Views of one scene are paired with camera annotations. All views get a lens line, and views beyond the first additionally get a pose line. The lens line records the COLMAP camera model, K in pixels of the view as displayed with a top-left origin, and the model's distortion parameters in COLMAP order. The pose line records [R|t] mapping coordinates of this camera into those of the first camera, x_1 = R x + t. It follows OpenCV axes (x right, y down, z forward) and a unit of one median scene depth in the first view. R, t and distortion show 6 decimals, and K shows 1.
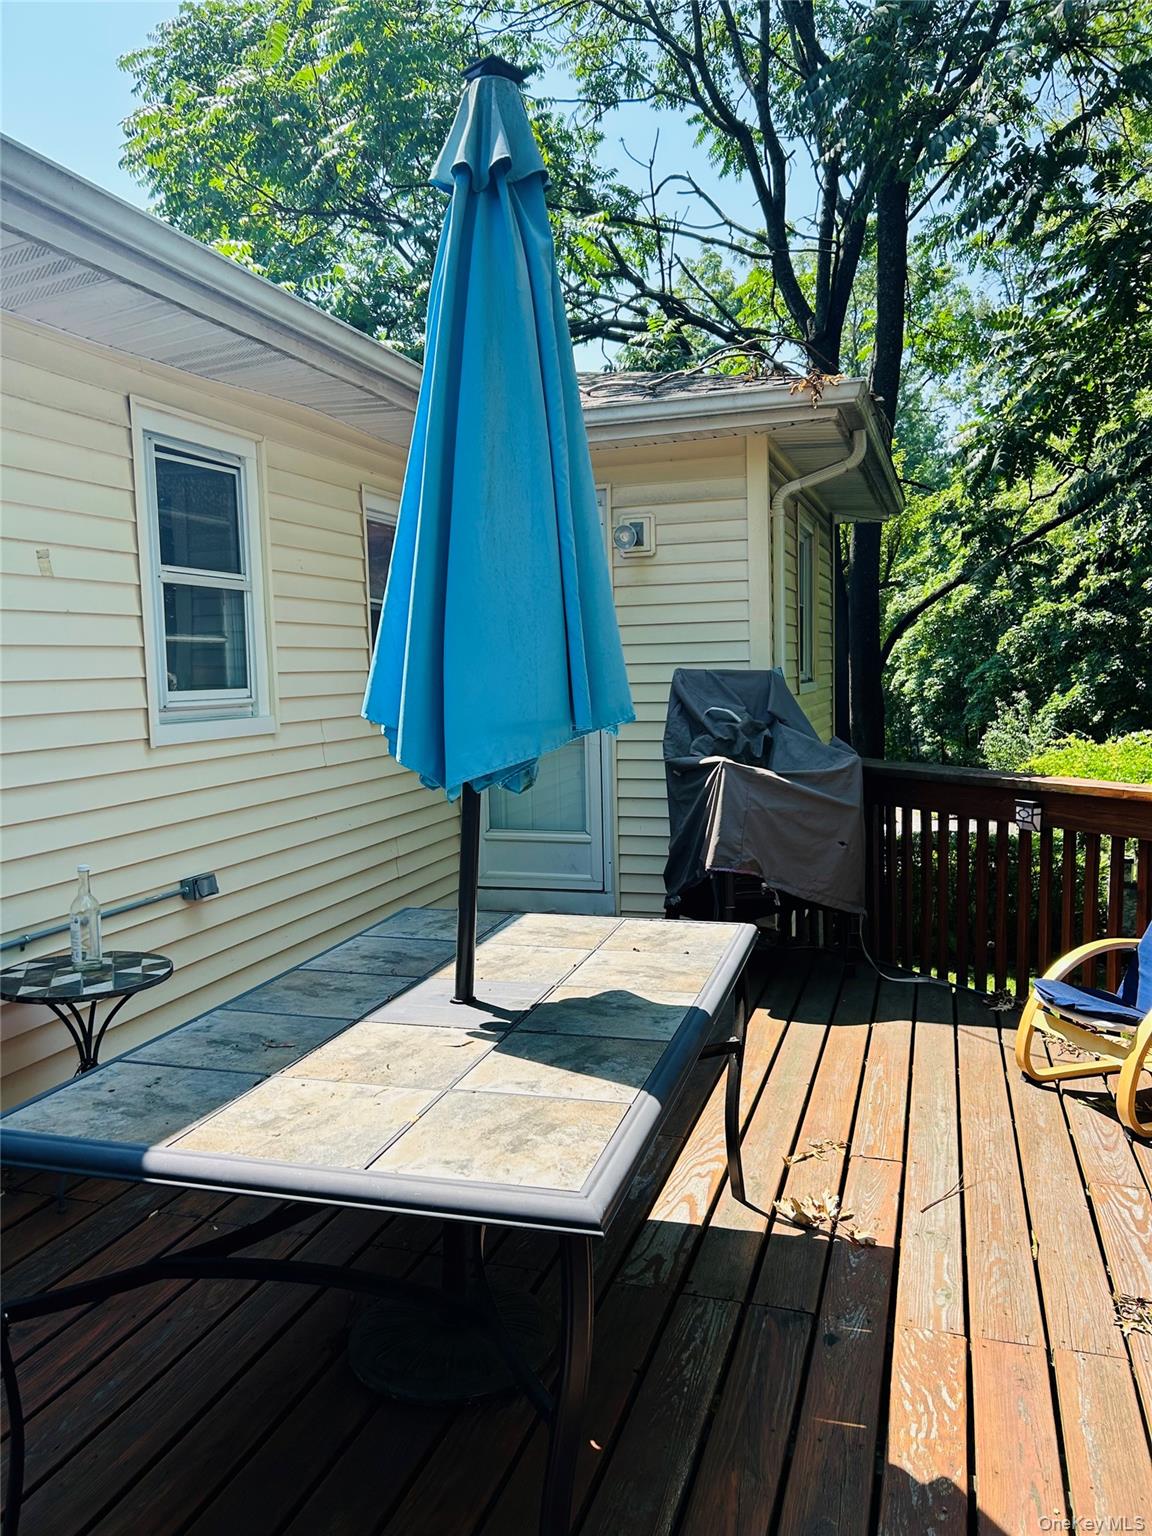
lens RADIAL K [[1155.1, 0, 577.6], [0, 1155.1, 768.9], [0, 0, 1]] dist [0.029670, -0.024514]
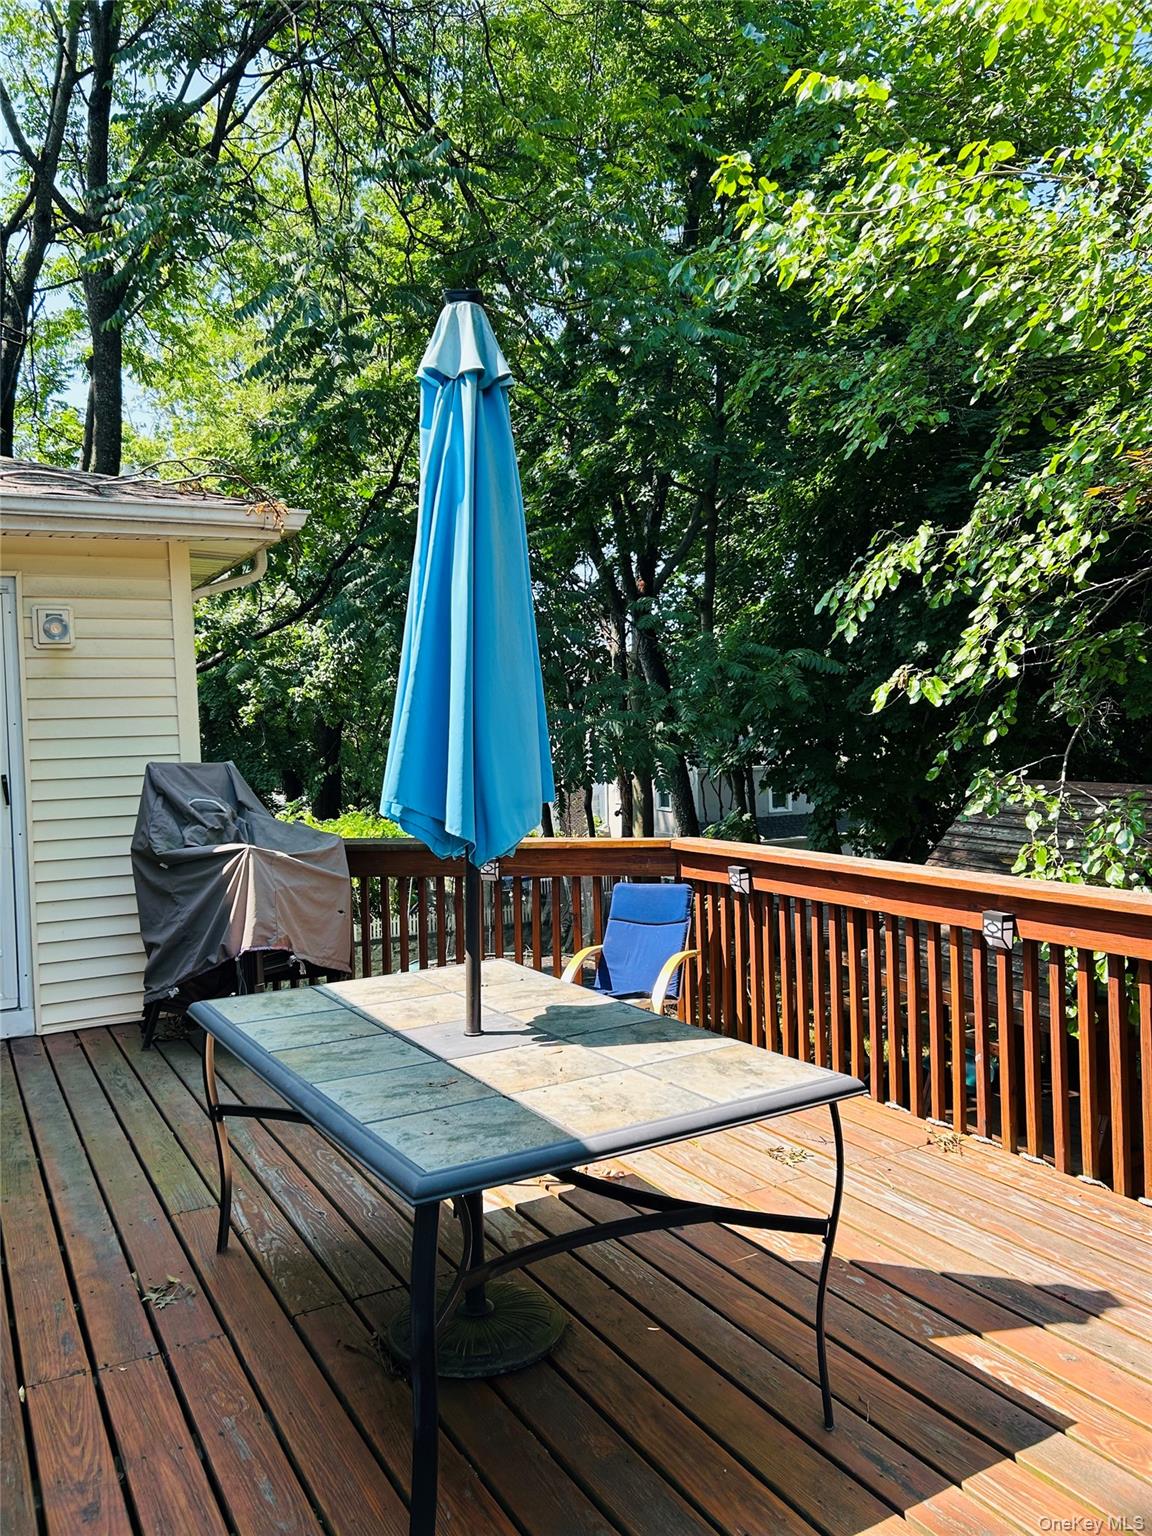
lens RADIAL K [[1155.1, 0, 577.9], [0, 1155.1, 763.0], [0, 0, 1]] dist [0.029670, -0.024514]
pose [[0.681102, -0.018168, 0.731963, -0.947572], [0.080776, 0.995454, -0.050455, -0.011860], [-0.727719, 0.093491, 0.679474, 0.078760]]
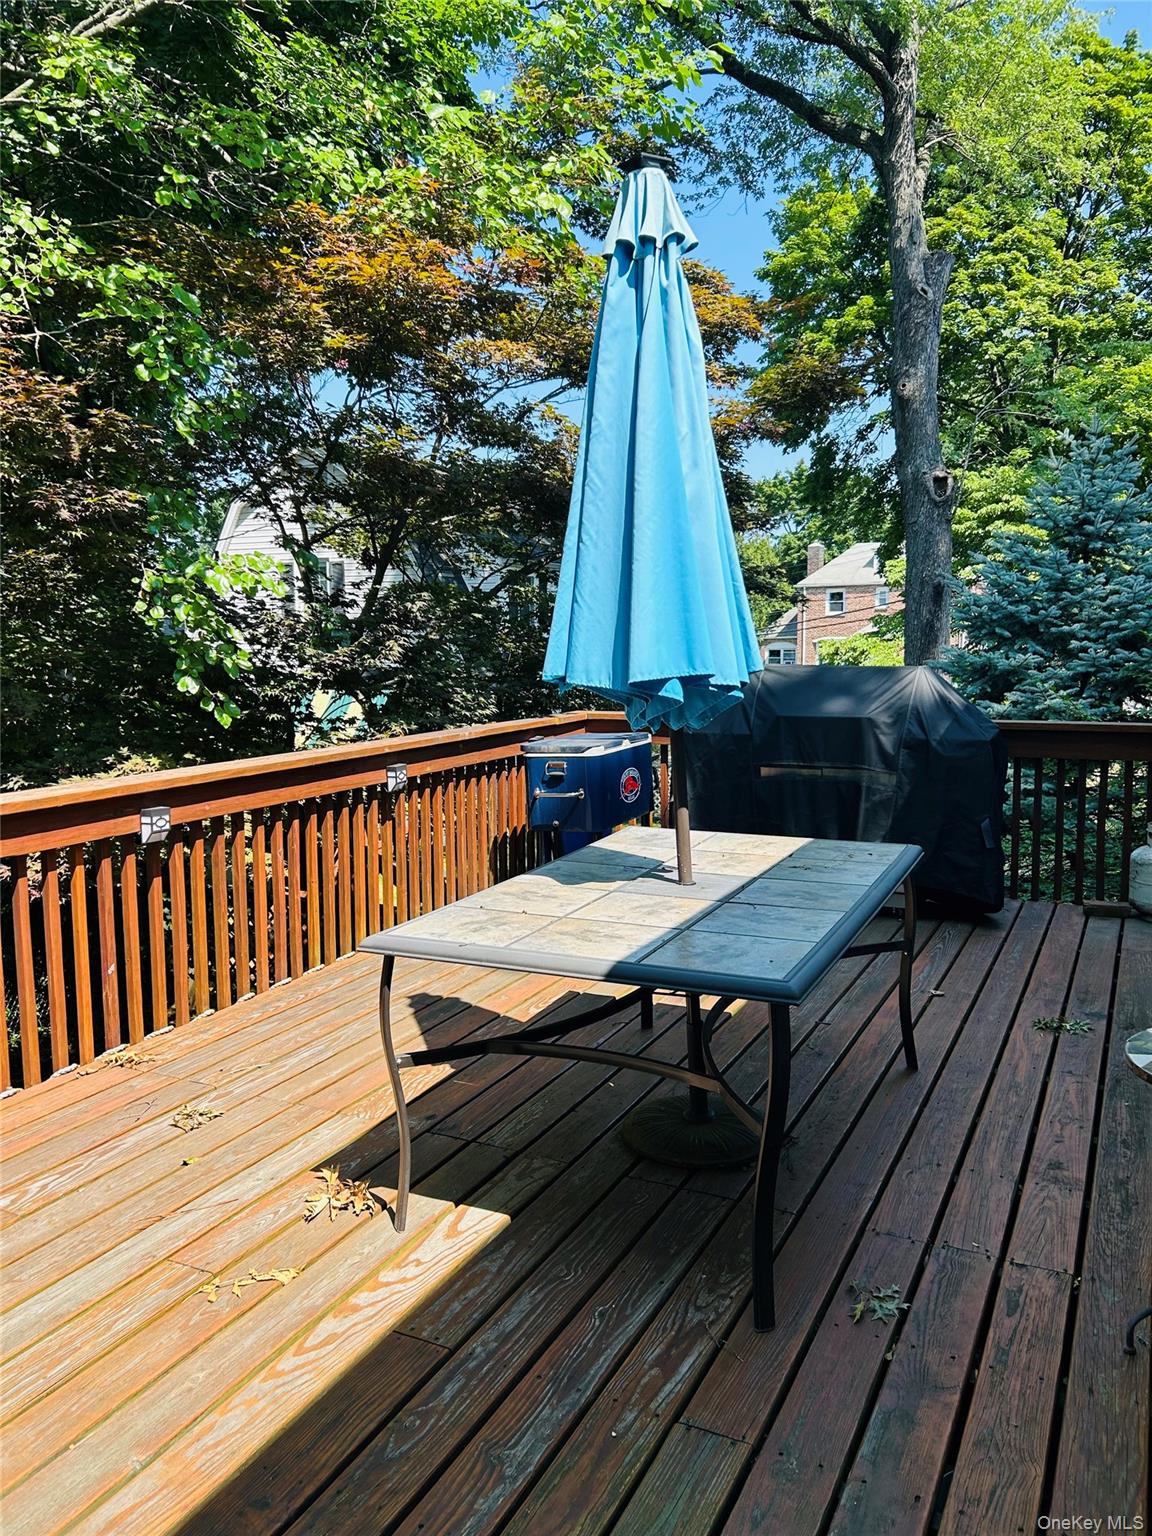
lens RADIAL K [[1155.1, 0, 562.9], [0, 1155.1, 767.5], [0, 0, 1]] dist [0.029670, -0.024514]
pose [[-0.986256, 0.013692, 0.164658, -0.188727], [0.048042, 0.977269, 0.206489, -0.221446], [-0.158088, 0.211562, -0.964495, 2.386326]]
